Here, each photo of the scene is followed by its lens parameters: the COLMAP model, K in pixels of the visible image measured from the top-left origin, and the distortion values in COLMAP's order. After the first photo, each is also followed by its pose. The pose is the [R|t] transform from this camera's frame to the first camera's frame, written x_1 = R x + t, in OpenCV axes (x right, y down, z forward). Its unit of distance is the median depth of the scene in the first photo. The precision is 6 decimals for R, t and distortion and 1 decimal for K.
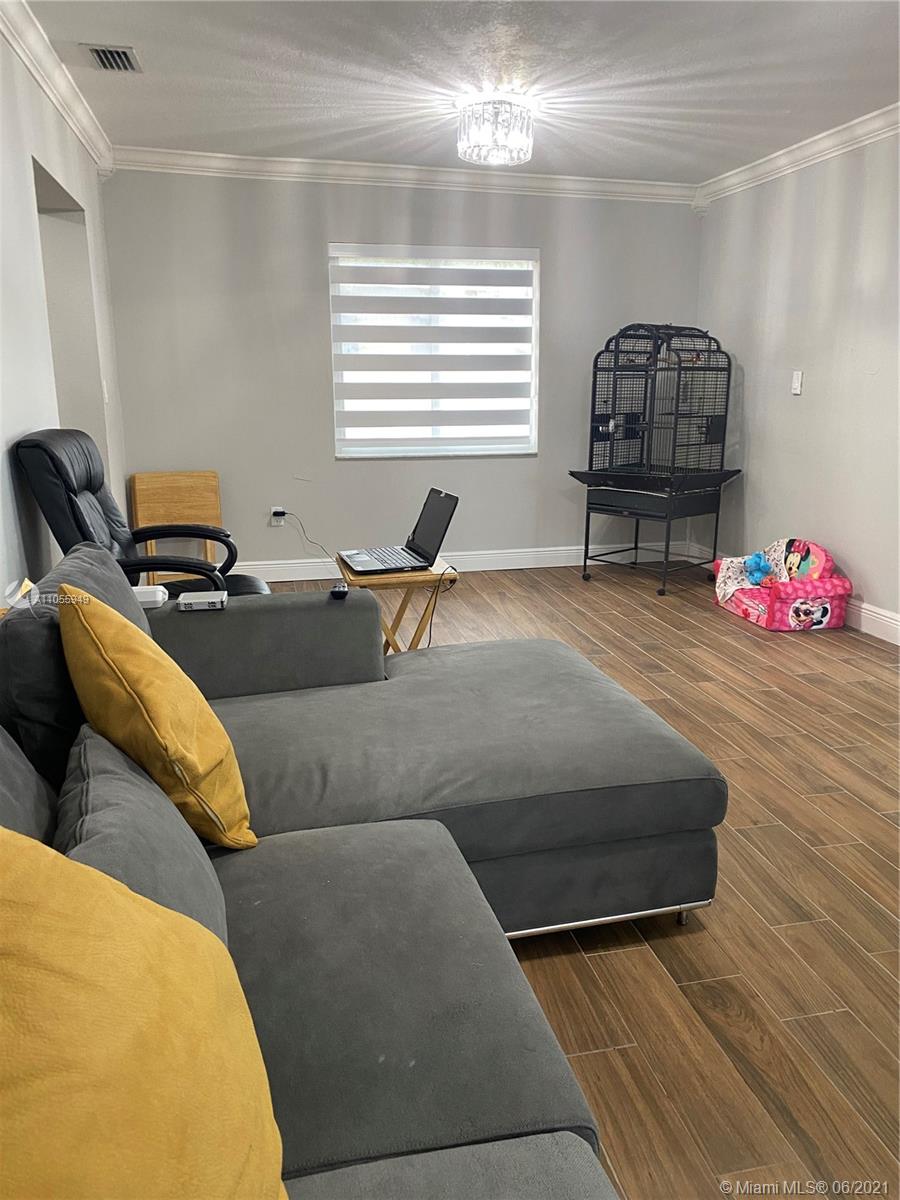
lens RADIAL K [[923.8, 0, 459.5], [0, 923.8, 592.6], [0, 0, 1]] dist [0.046215, -0.034374]
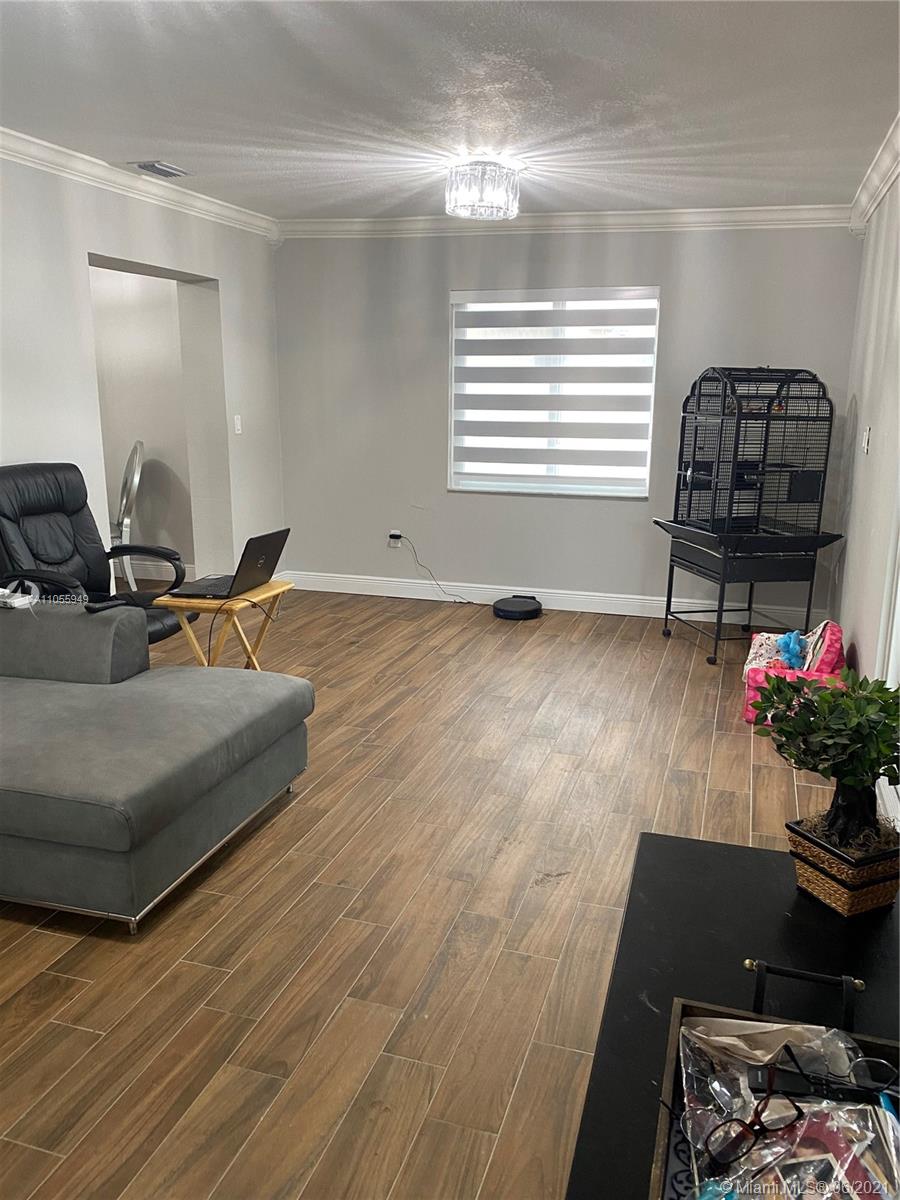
lens RADIAL K [[923.8, 0, 447.5], [0, 923.8, 601.1], [0, 0, 1]] dist [0.046215, -0.034374]
pose [[0.859294, 0.127957, -0.495218, 0.423598], [-0.128588, 0.991150, 0.032973, -0.052947], [0.495054, 0.035345, 0.868143, 0.071933]]
